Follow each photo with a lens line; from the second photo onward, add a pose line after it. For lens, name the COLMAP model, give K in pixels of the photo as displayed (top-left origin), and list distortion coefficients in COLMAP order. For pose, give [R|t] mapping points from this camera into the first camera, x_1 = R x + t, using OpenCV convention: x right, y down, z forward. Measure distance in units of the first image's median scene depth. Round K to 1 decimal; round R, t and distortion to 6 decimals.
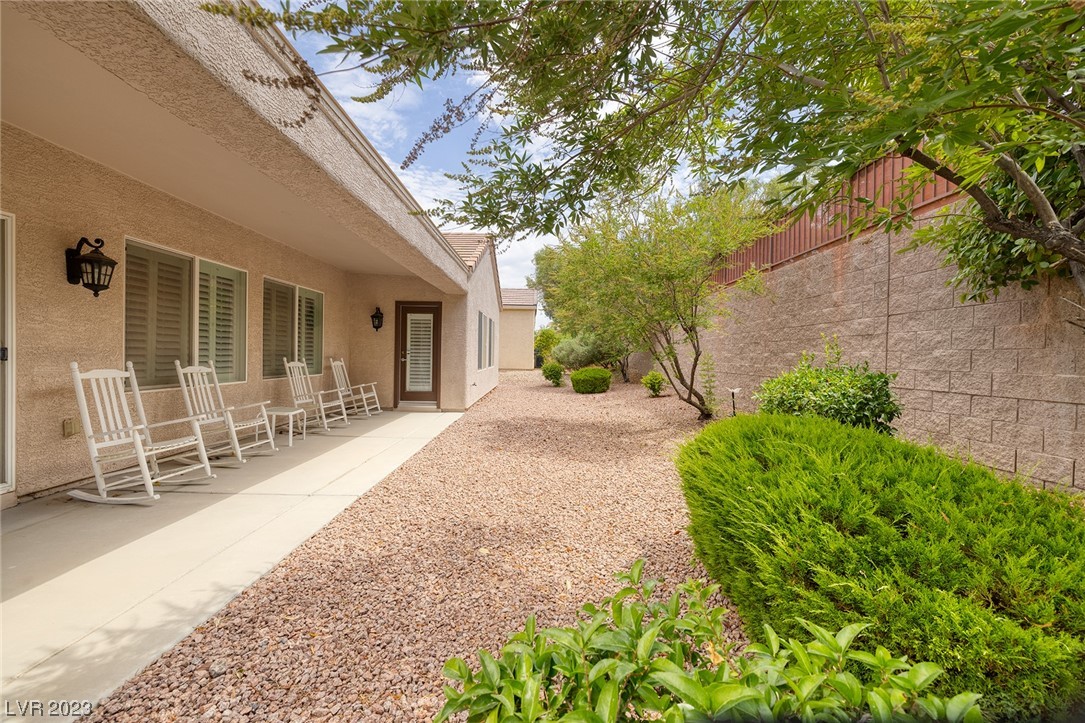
lens RADIAL K [[442.2, 0, 507.4], [0, 442.2, 356.0], [0, 0, 1]] dist [0.001050, 0.000139]
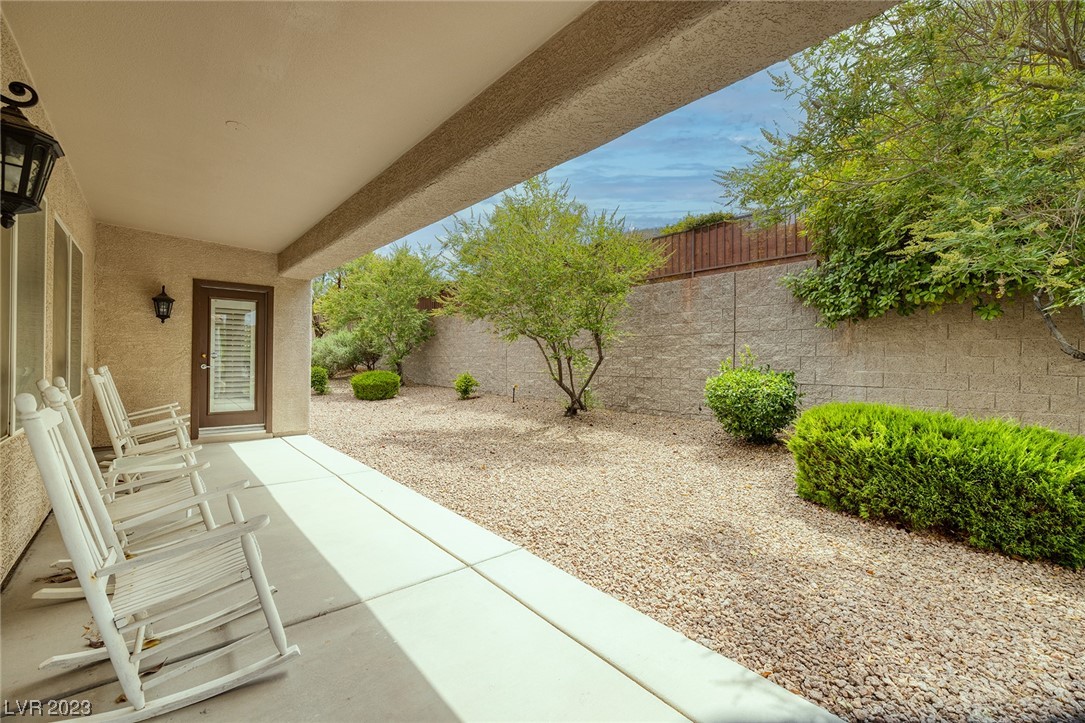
lens RADIAL K [[456.1, 0, 542.5], [0, 456.1, 361.5], [0, 0, 1]] dist [0.001236, 0.000030]
pose [[0.754465, -0.009352, 0.656273, -0.540991], [0.002229, 0.999929, 0.011687, -0.012352], [-0.656336, -0.007355, 0.754433, 0.245131]]
